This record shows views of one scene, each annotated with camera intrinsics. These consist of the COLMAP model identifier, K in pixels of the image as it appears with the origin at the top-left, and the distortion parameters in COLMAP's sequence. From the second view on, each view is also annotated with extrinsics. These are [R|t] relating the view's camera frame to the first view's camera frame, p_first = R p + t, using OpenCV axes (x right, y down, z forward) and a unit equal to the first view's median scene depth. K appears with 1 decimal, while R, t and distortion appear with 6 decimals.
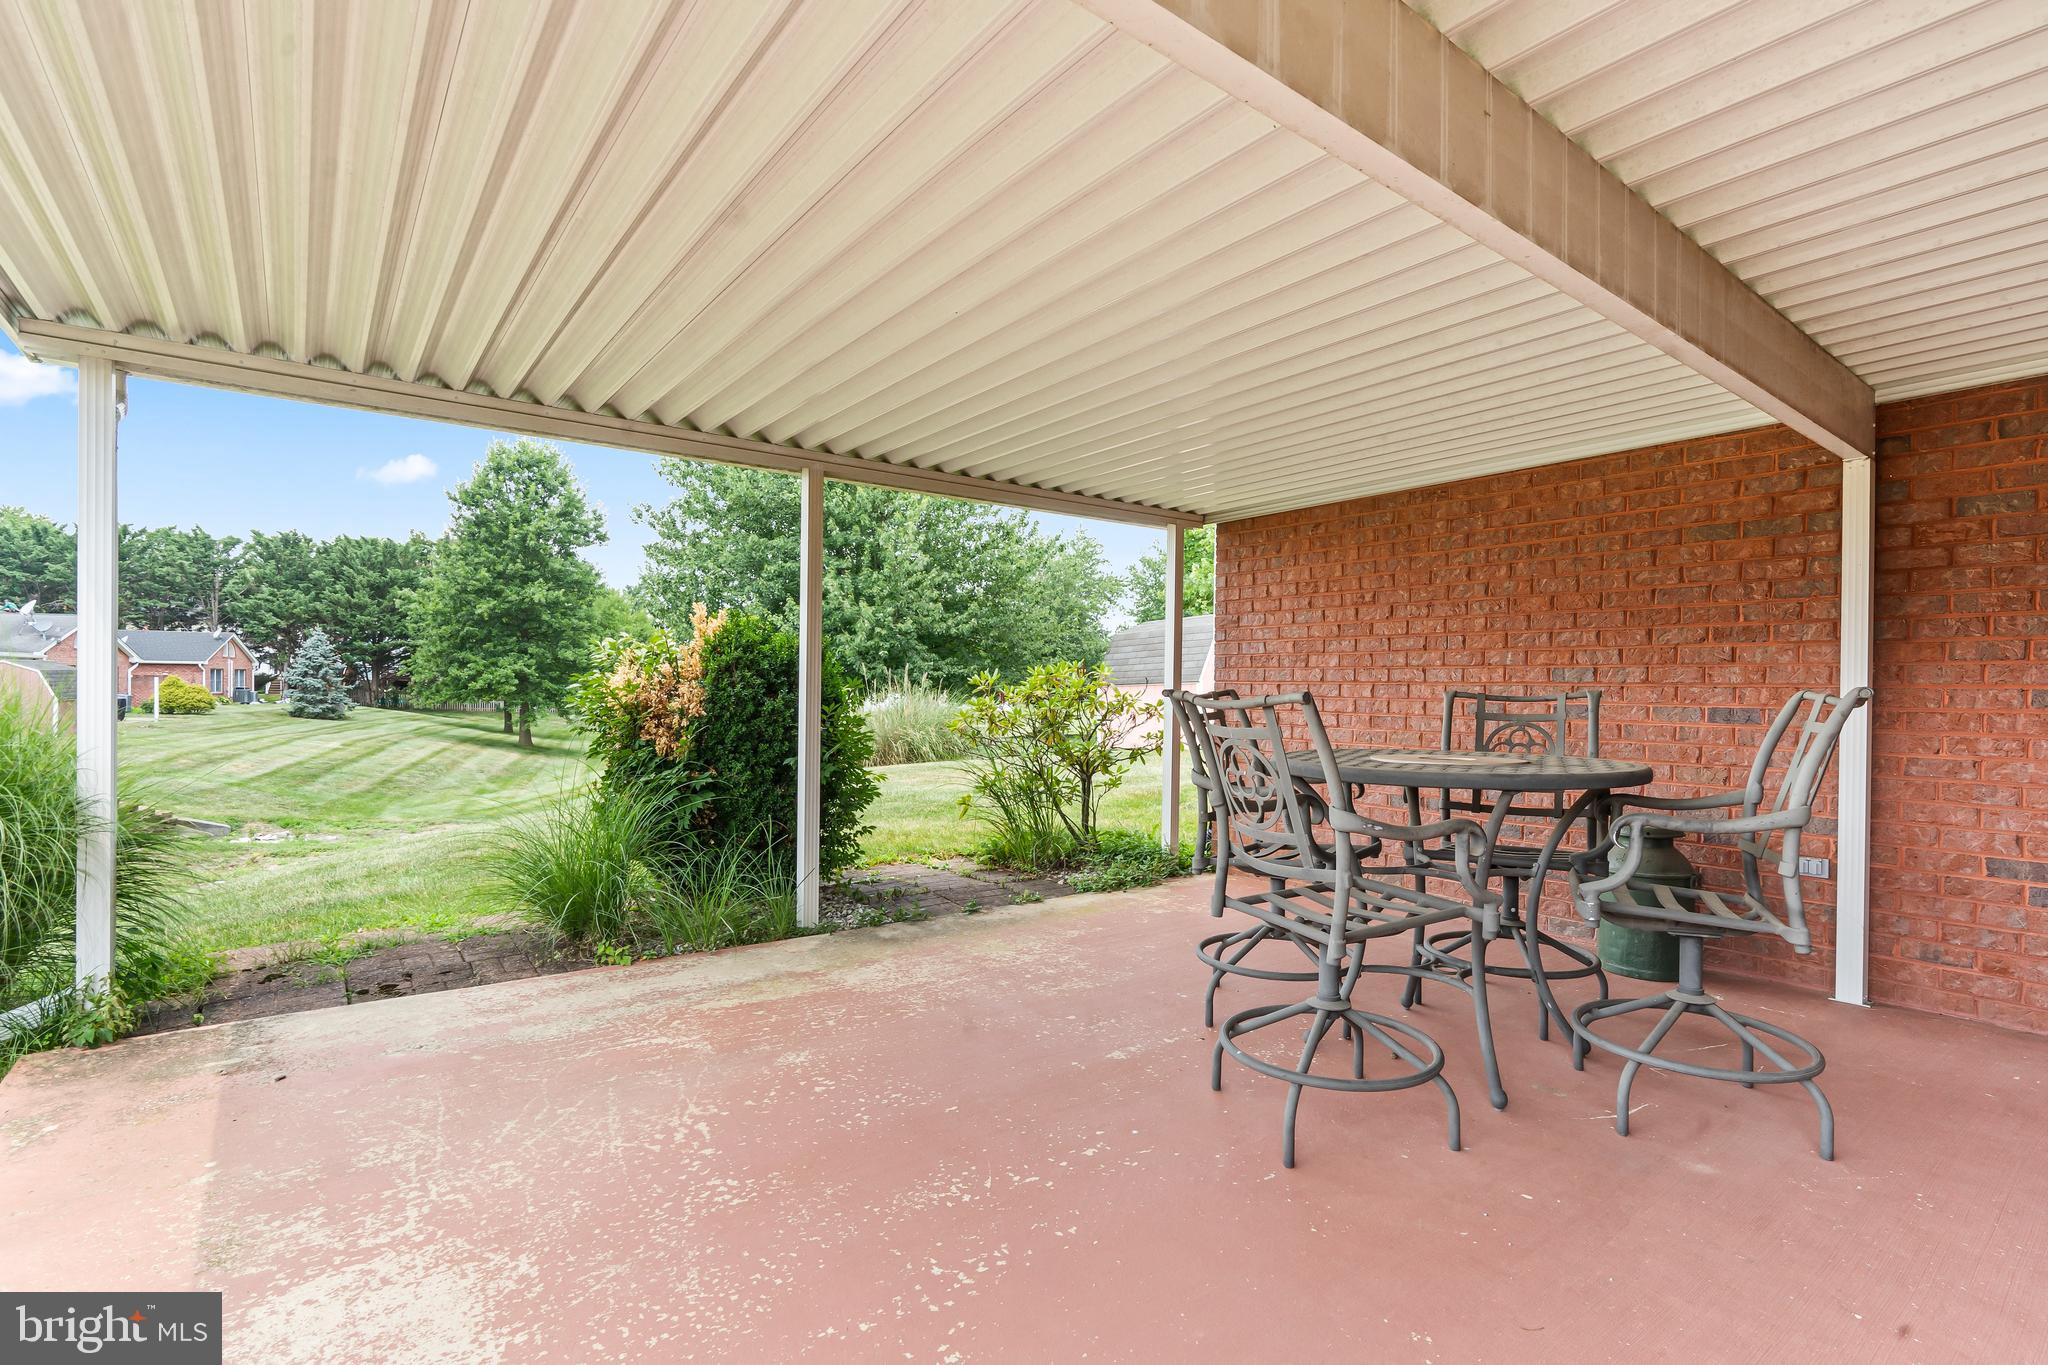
lens RADIAL K [[956.6, 0, 1033.6], [0, 956.6, 689.0], [0, 0, 1]] dist [-0.001703, 0.000392]
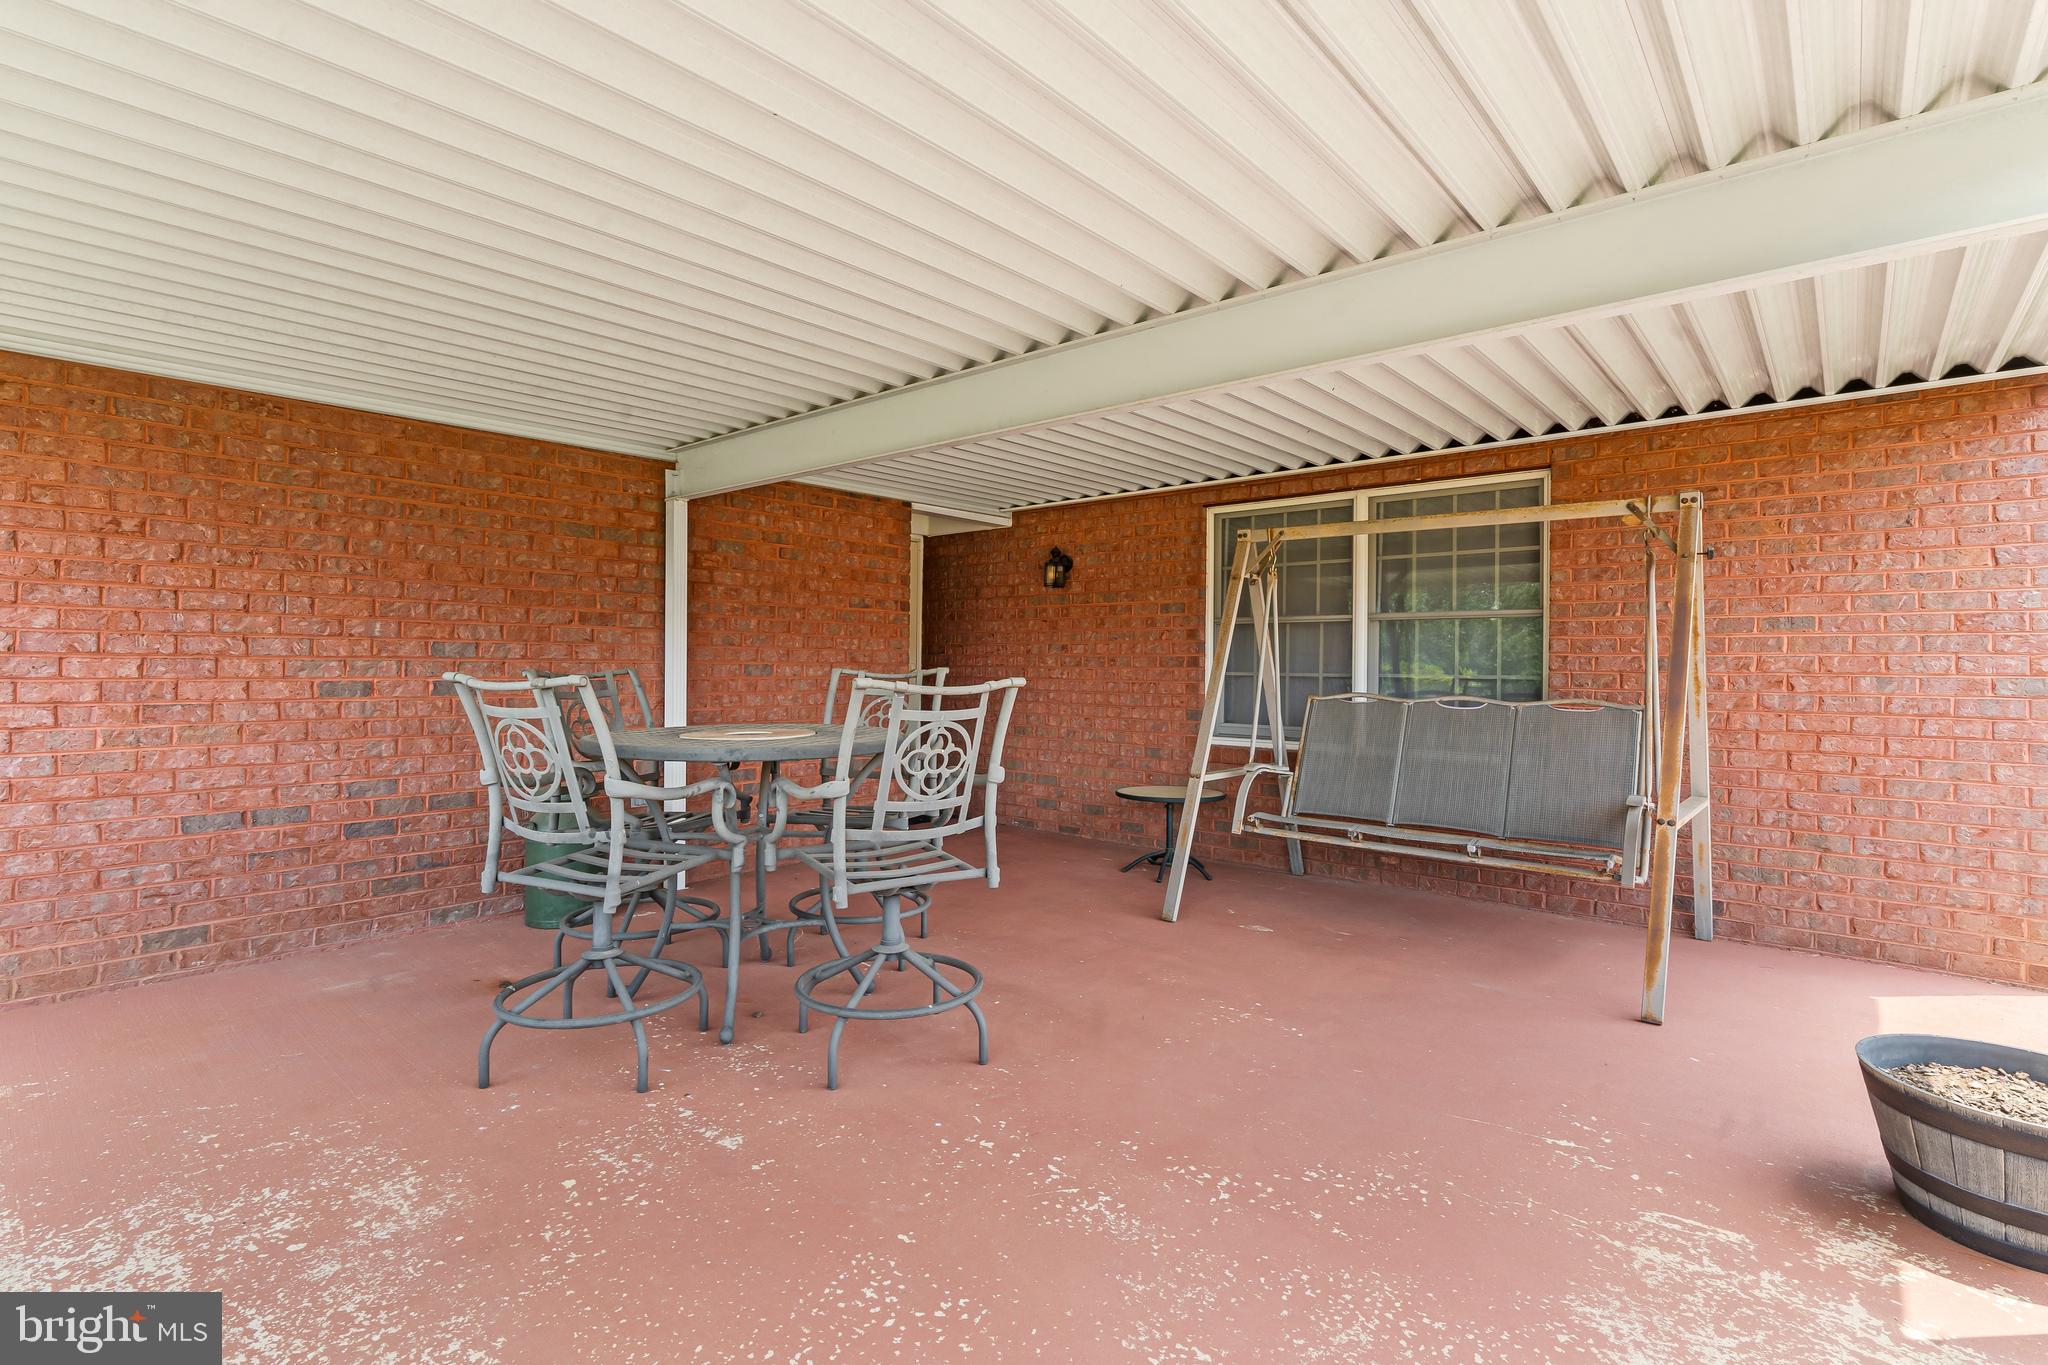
lens RADIAL K [[967.7, 0, 1029.8], [0, 967.7, 667.7], [0, 0, 1]] dist [-0.005448, 0.001173]
pose [[-0.203599, -0.015050, 0.978939, -0.532687], [-0.009001, 0.999868, 0.013500, -0.015858], [-0.979013, -0.006063, -0.203707, 0.666118]]
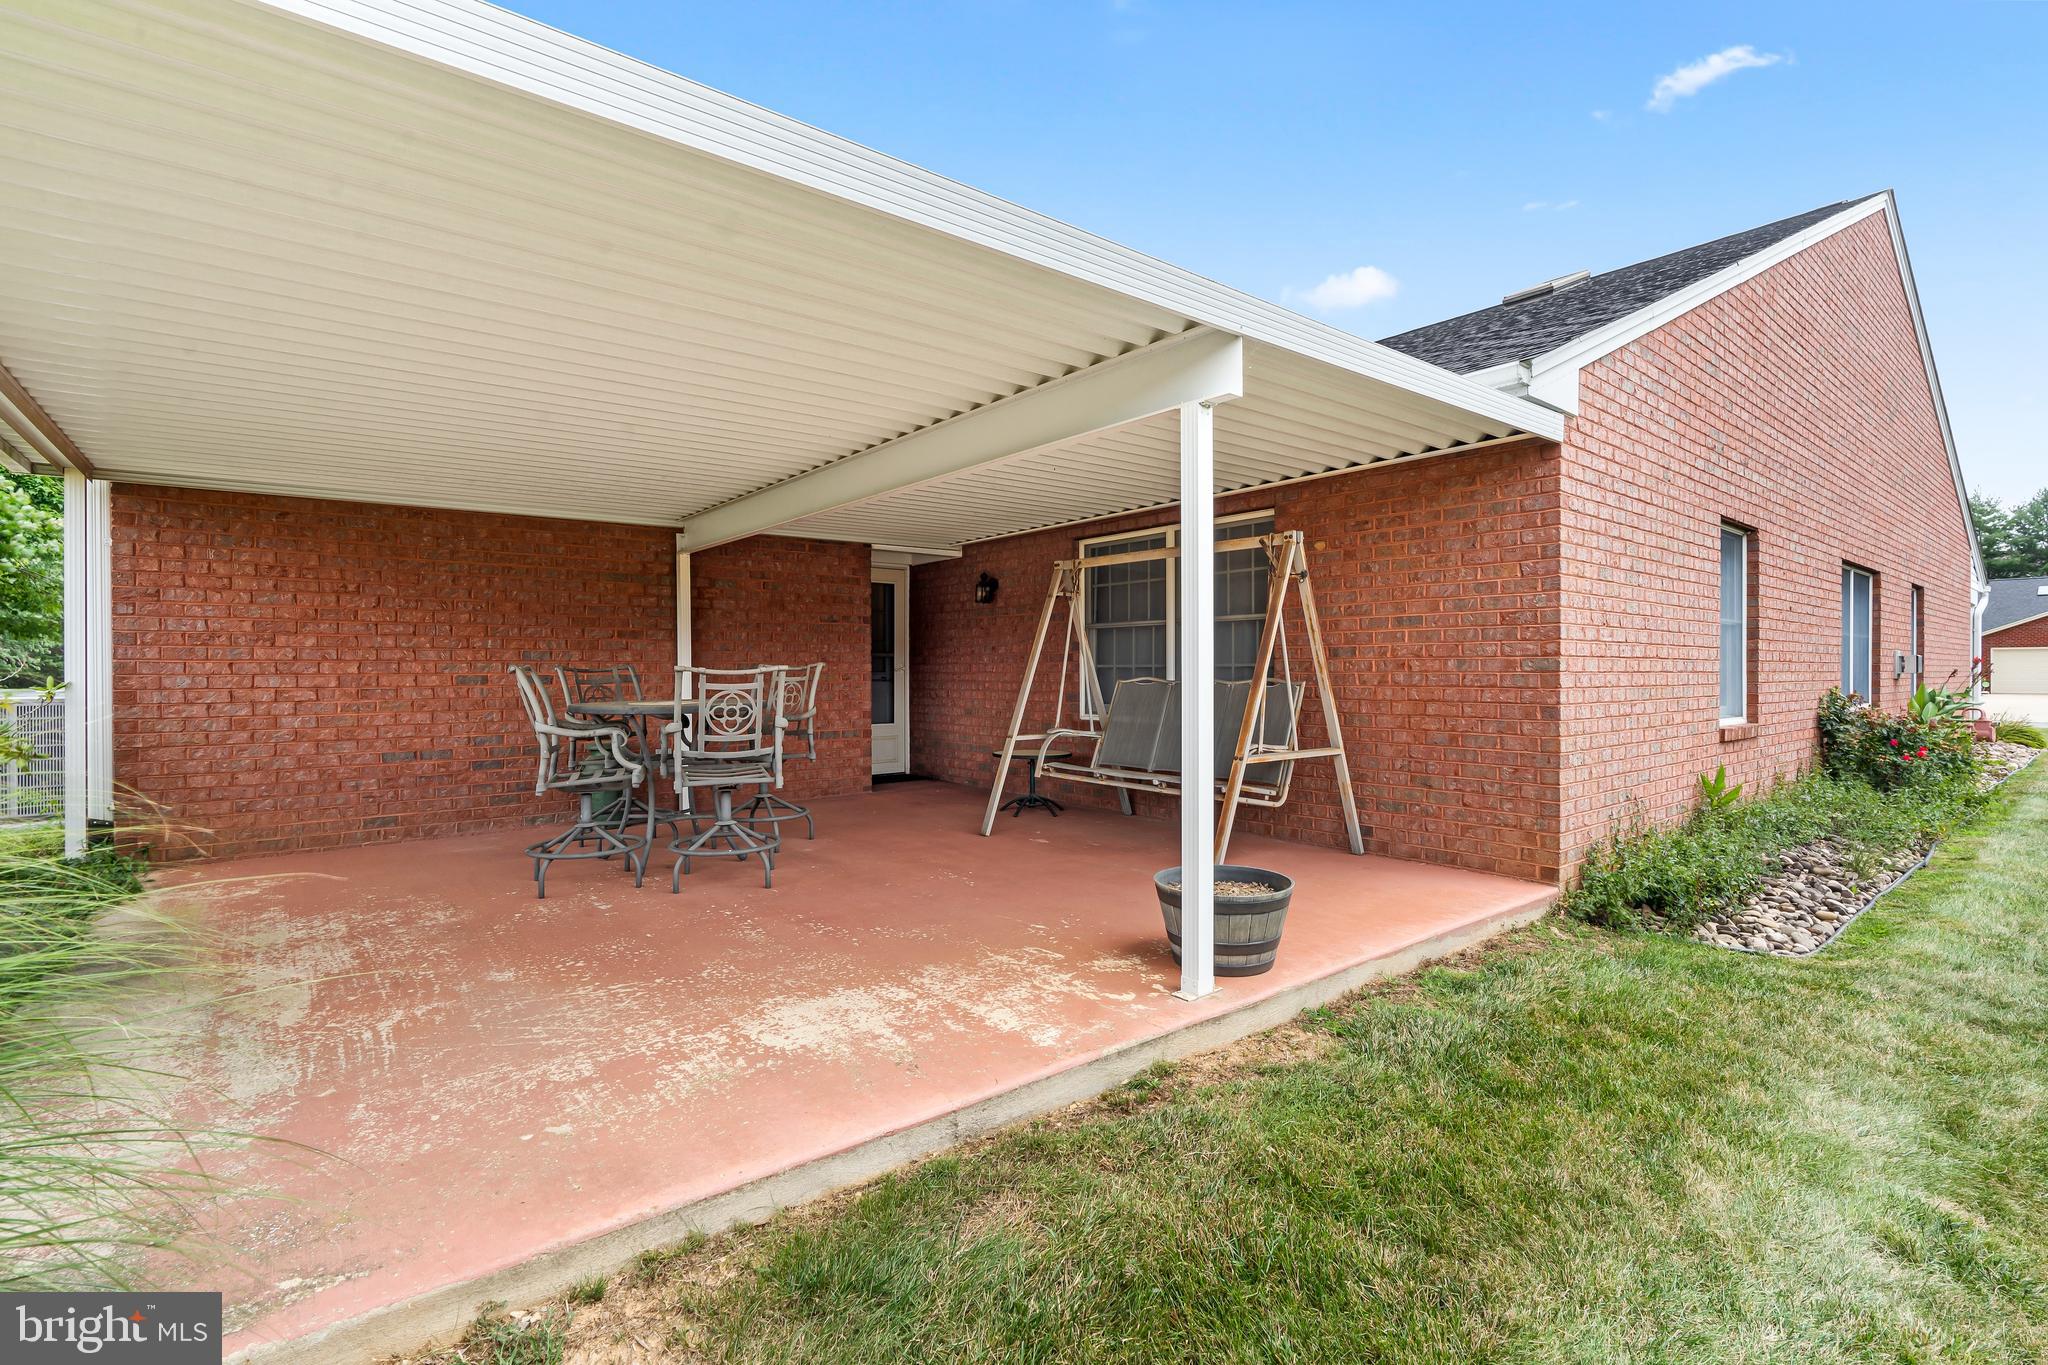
lens RADIAL K [[927.5, 0, 1024.0], [0, 927.5, 682.5], [0, 0, 1]] dist [-0.007558, 0.000440]
pose [[-0.026469, -0.025495, 0.999324, -1.003983], [0.006121, 0.999652, 0.025665, -0.005494], [-0.999631, 0.006796, -0.026303, 0.266817]]
